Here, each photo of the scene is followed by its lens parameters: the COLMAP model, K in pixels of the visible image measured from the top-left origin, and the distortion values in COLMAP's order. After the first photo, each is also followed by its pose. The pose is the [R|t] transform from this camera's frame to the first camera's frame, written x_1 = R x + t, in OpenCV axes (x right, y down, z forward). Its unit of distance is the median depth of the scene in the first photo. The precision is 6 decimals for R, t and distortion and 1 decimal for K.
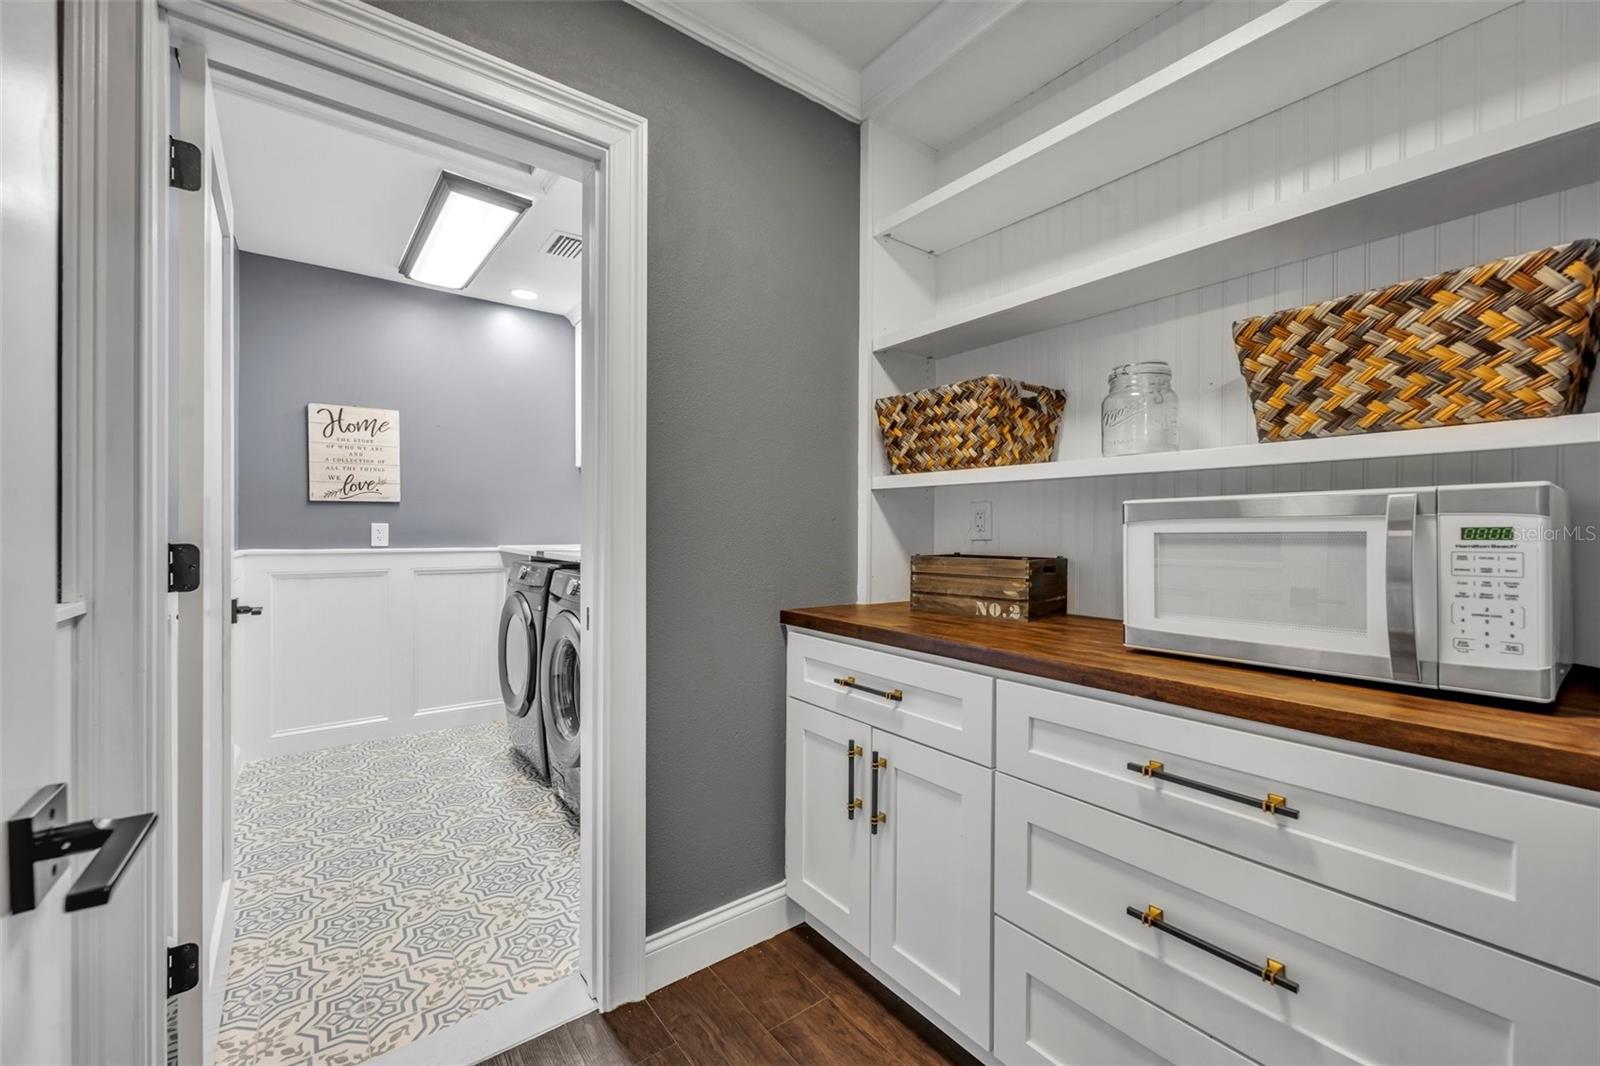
lens RADIAL K [[638.4, 0, 797.5], [0, 638.4, 533.2], [0, 0, 1]] dist [-0.003818, 0.000426]
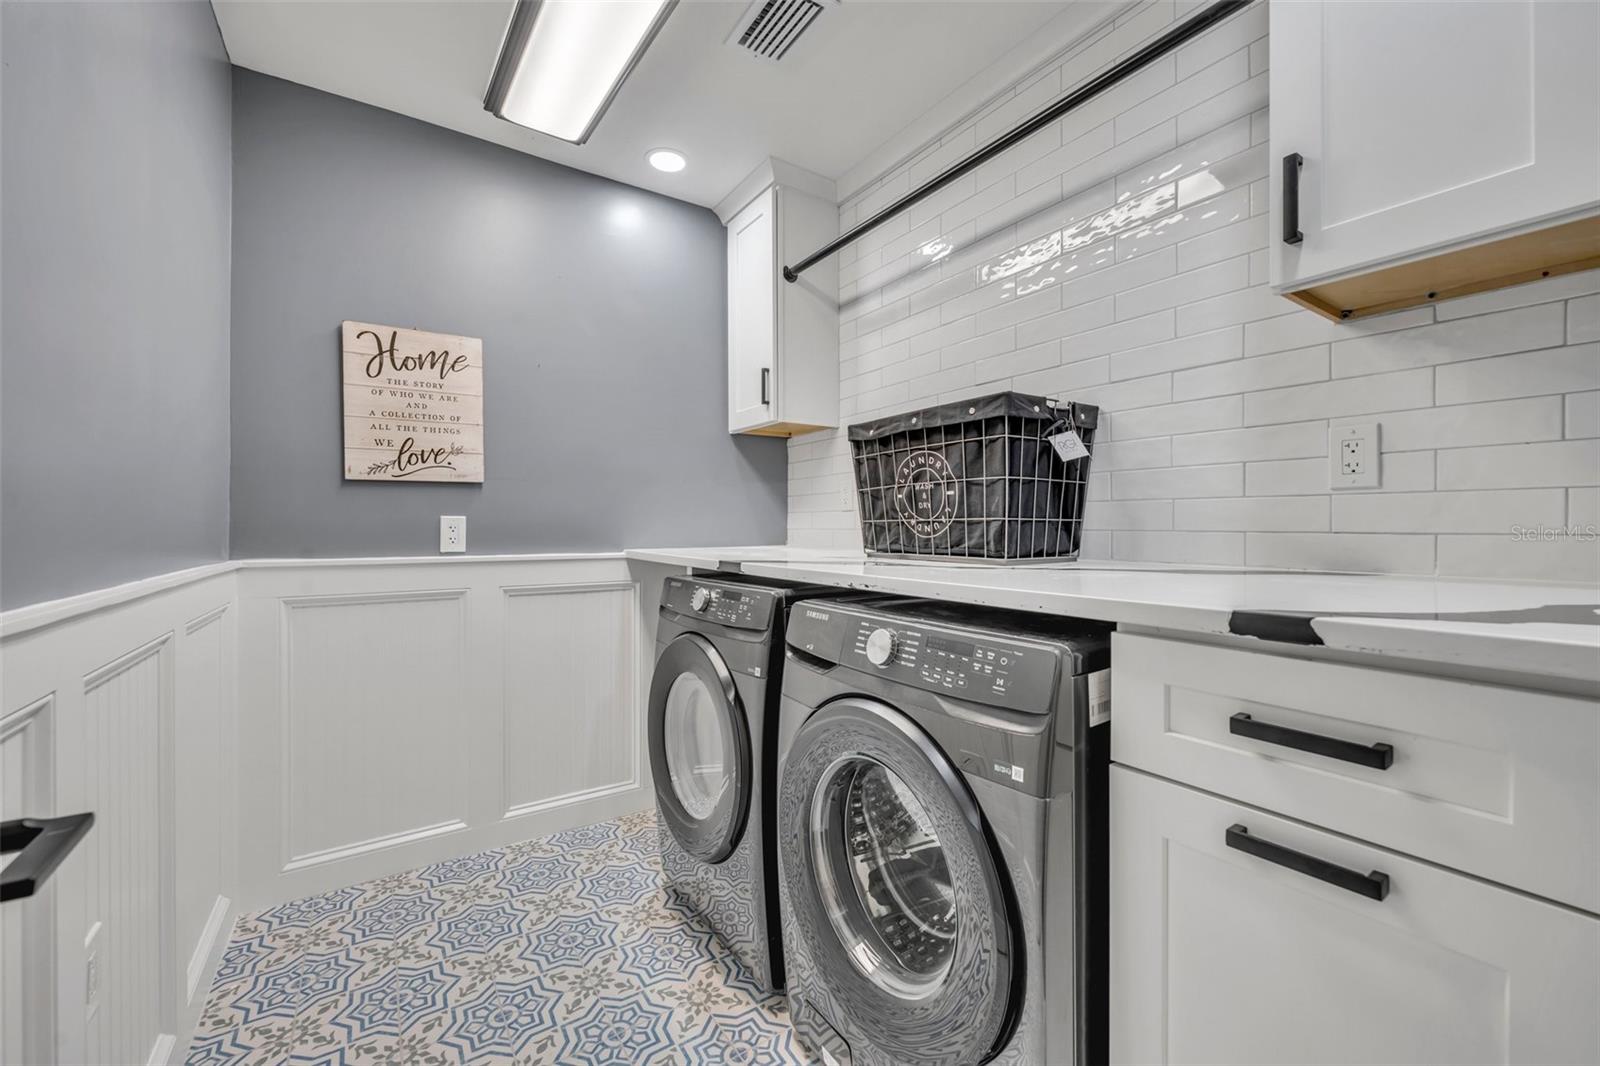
lens RADIAL K [[638.4, 0, 788.7], [0, 638.4, 523.6], [0, 0, 1]] dist [-0.003818, 0.000426]
pose [[0.998943, -0.004334, -0.045769, -0.292611], [0.004088, 0.999977, -0.005470, -0.003172], [0.045792, 0.005277, 0.998937, 0.382178]]
